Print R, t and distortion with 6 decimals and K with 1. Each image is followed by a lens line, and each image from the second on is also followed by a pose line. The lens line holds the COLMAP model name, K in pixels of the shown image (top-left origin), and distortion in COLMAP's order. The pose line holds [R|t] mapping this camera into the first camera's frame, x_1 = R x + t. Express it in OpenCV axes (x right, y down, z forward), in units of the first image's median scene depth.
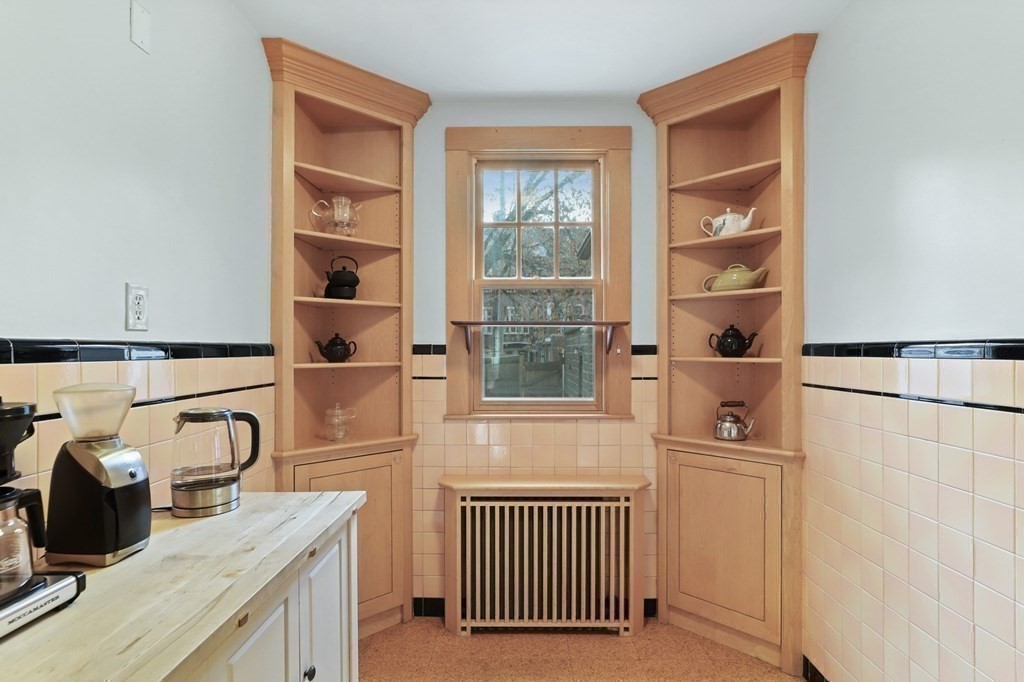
lens RADIAL K [[524.5, 0, 511.9], [0, 524.5, 343.1], [0, 0, 1]] dist [-0.011727, 0.003469]
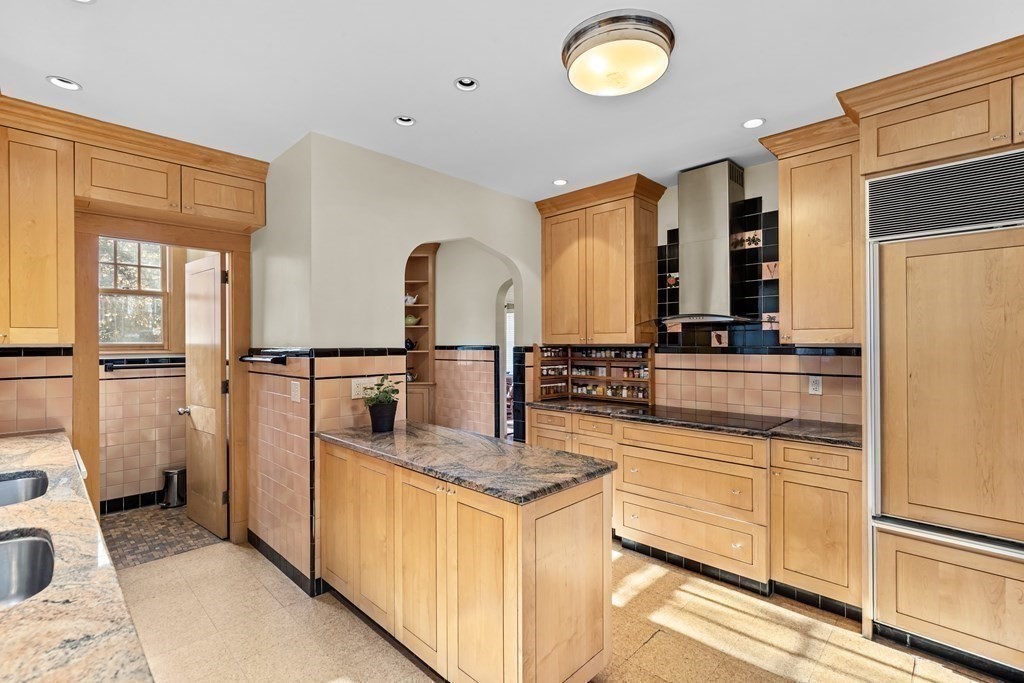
lens RADIAL K [[467.6, 0, 493.5], [0, 467.6, 346.9], [0, 0, 1]] dist [0.000963, -0.001128]
pose [[0.685798, -0.007662, 0.727752, -0.963712], [0.001162, 0.999955, 0.009434, -0.013636], [-0.727791, -0.005624, 0.685776, -0.888748]]
